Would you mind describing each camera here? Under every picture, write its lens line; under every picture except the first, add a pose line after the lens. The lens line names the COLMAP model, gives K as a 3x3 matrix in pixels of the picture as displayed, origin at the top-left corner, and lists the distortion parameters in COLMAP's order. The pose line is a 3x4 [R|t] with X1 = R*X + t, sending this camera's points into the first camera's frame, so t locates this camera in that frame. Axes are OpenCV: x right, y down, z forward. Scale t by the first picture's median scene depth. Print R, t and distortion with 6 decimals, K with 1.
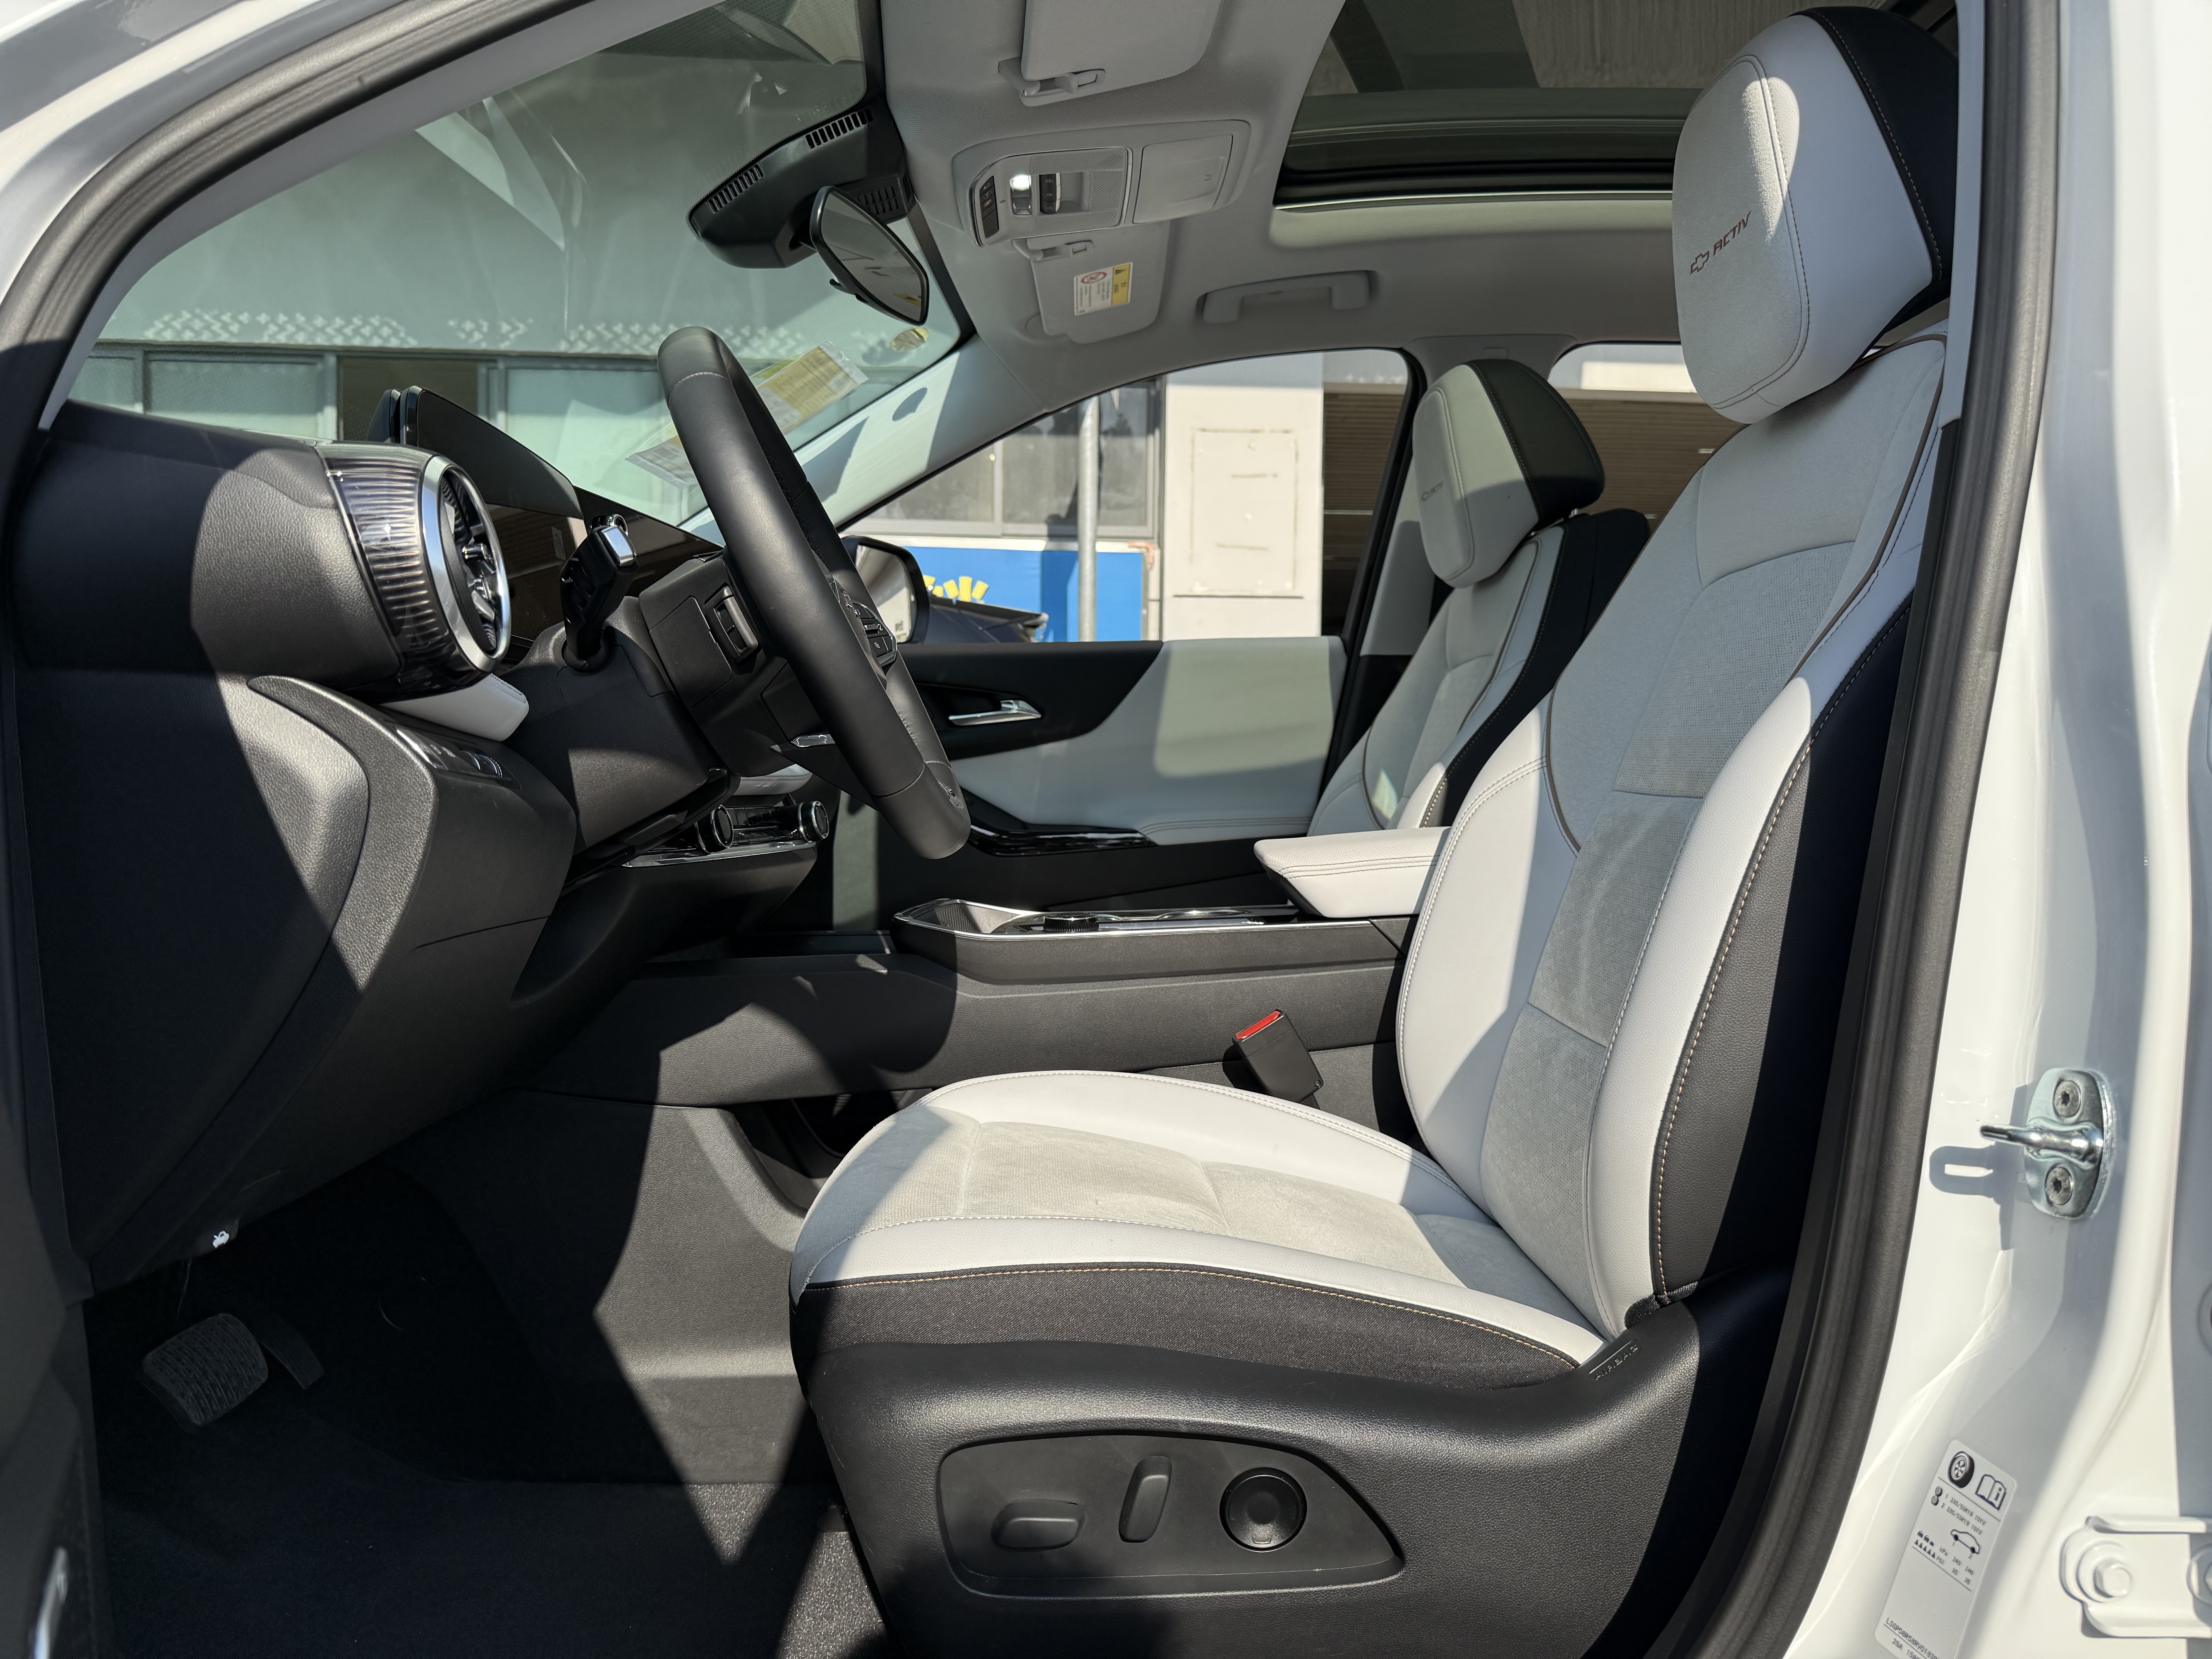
lens RADIAL K [[1535.4, 0, 1074.3], [0, 1535.4, 892.6], [0, 0, 1]] dist [0.097813, -0.134284]
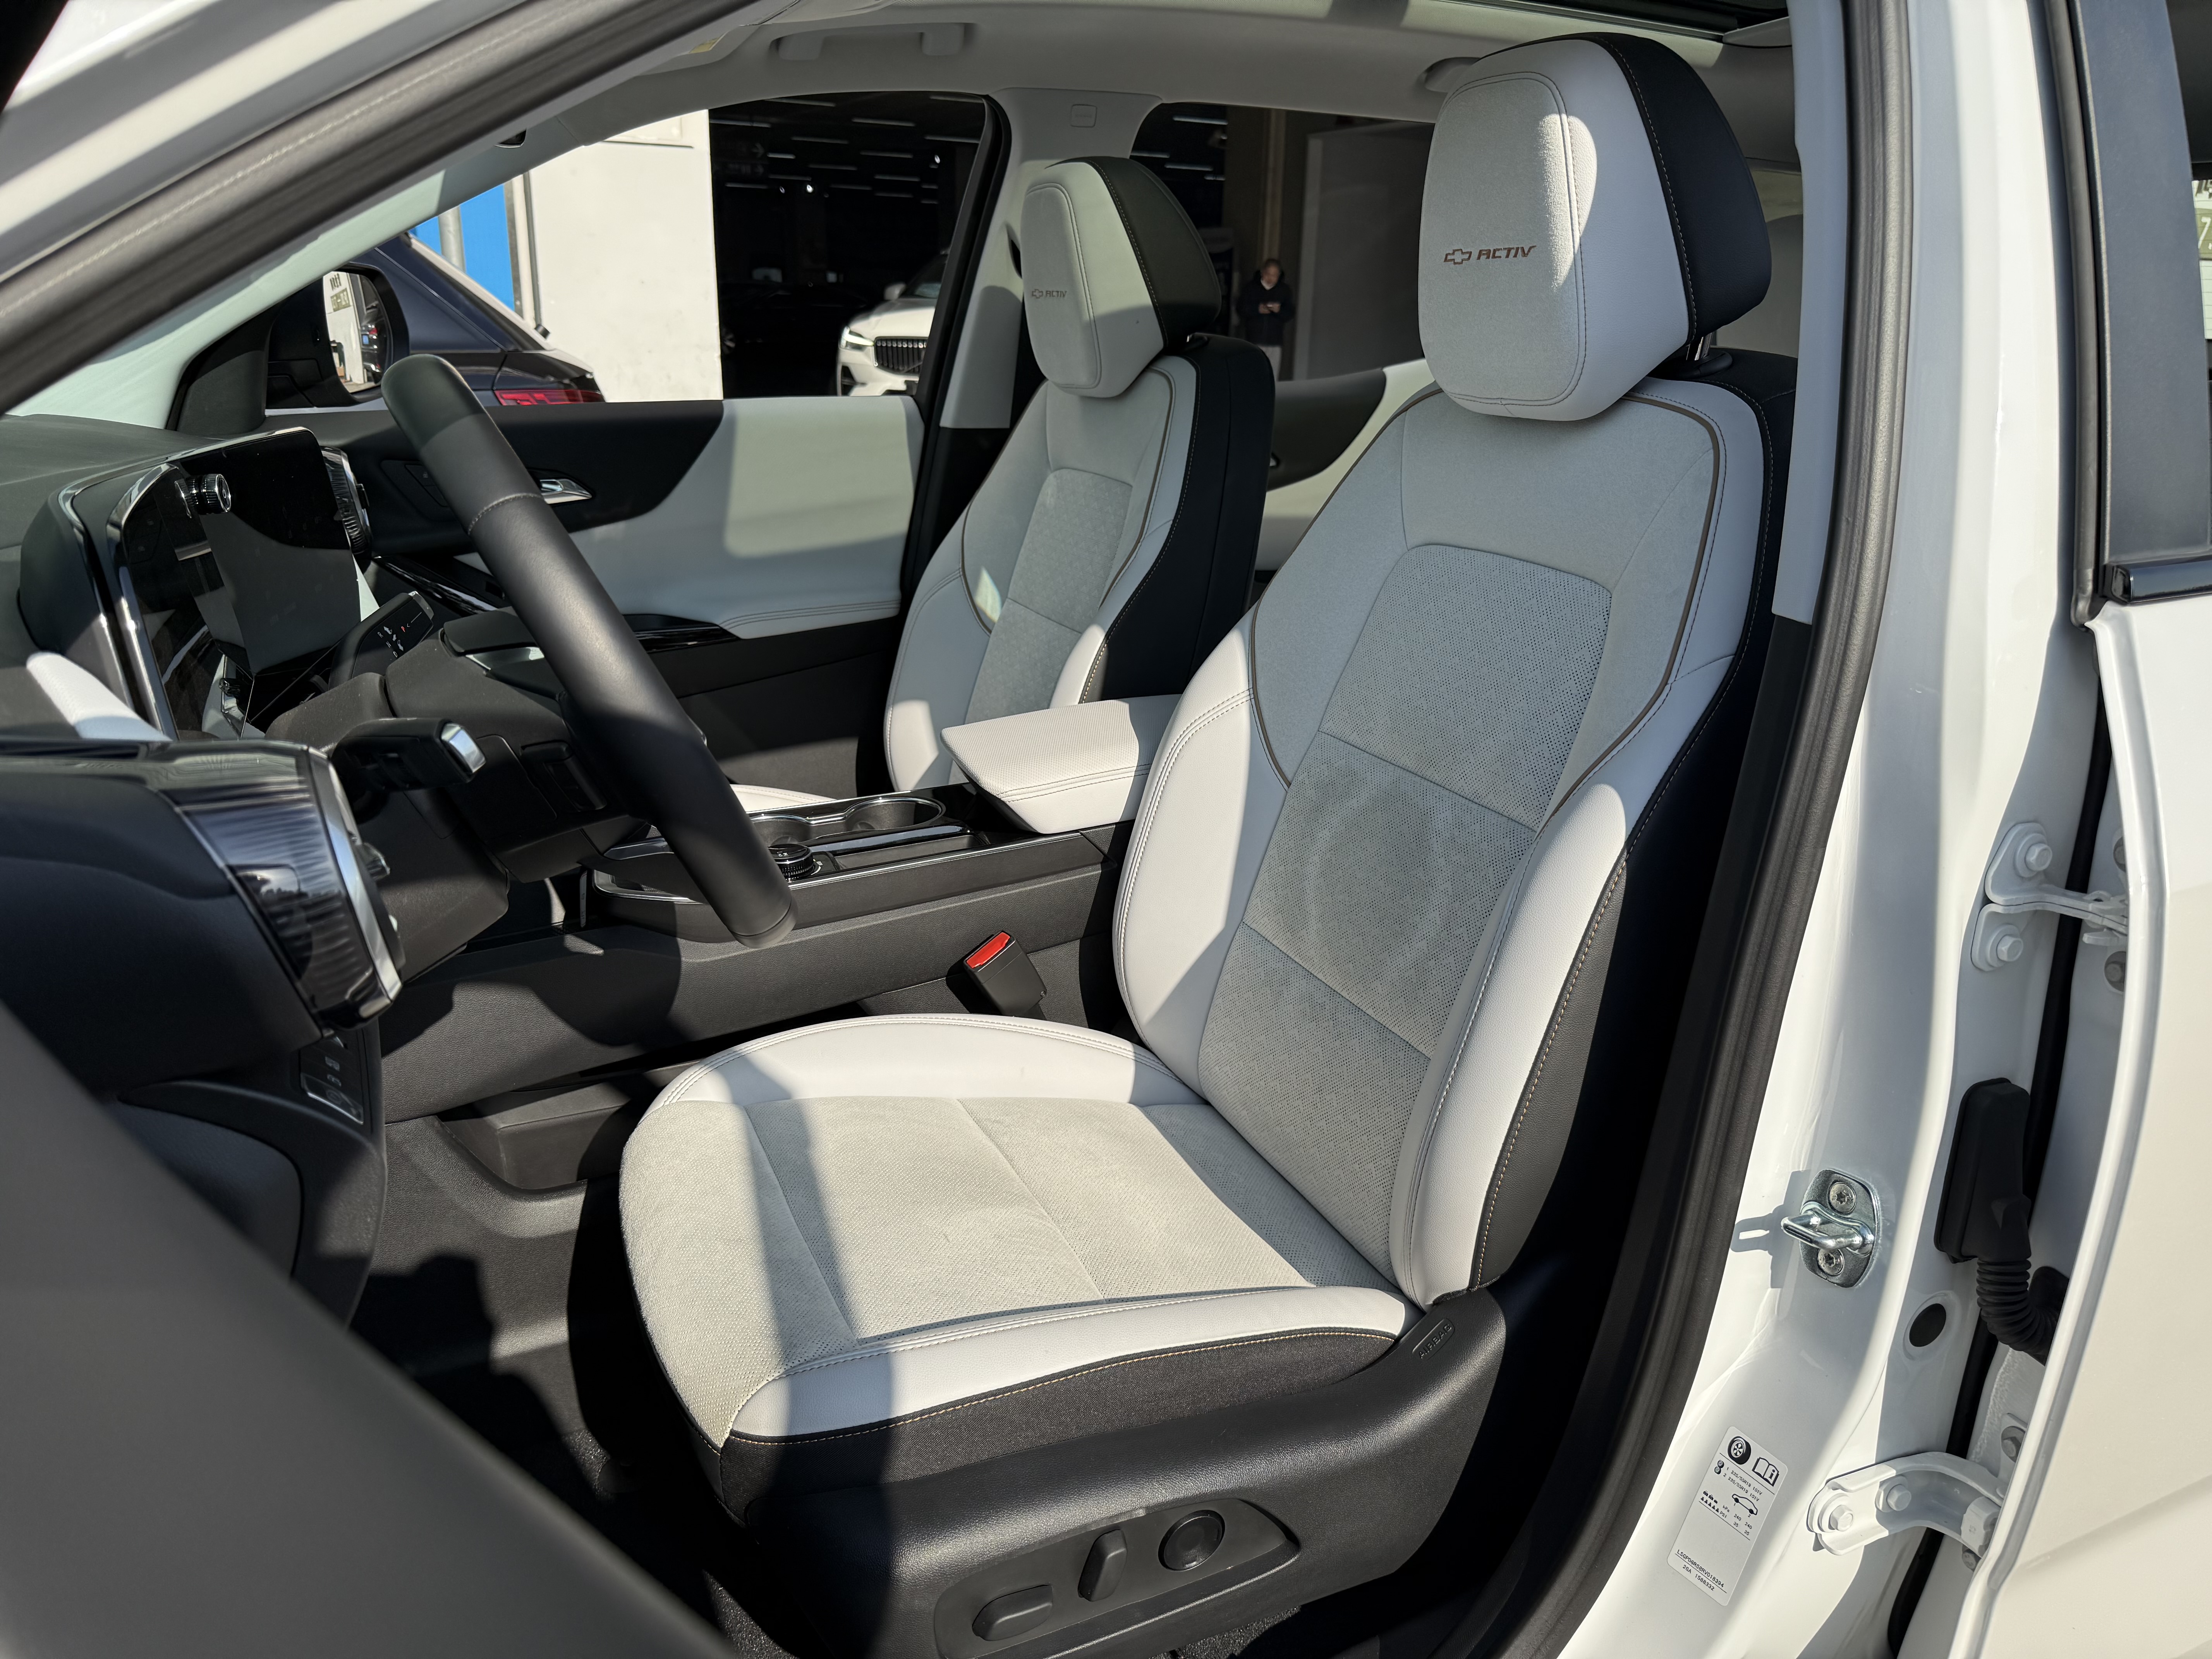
lens RADIAL K [[1535.4, 0, 1074.3], [0, 1535.4, 892.6], [0, 0, 1]] dist [0.097813, -0.134284]
pose [[0.923382, -0.126704, 0.362370, -0.207632], [0.018184, 0.957337, 0.288402, -0.263005], [-0.383452, -0.259716, 0.886291, 0.085207]]
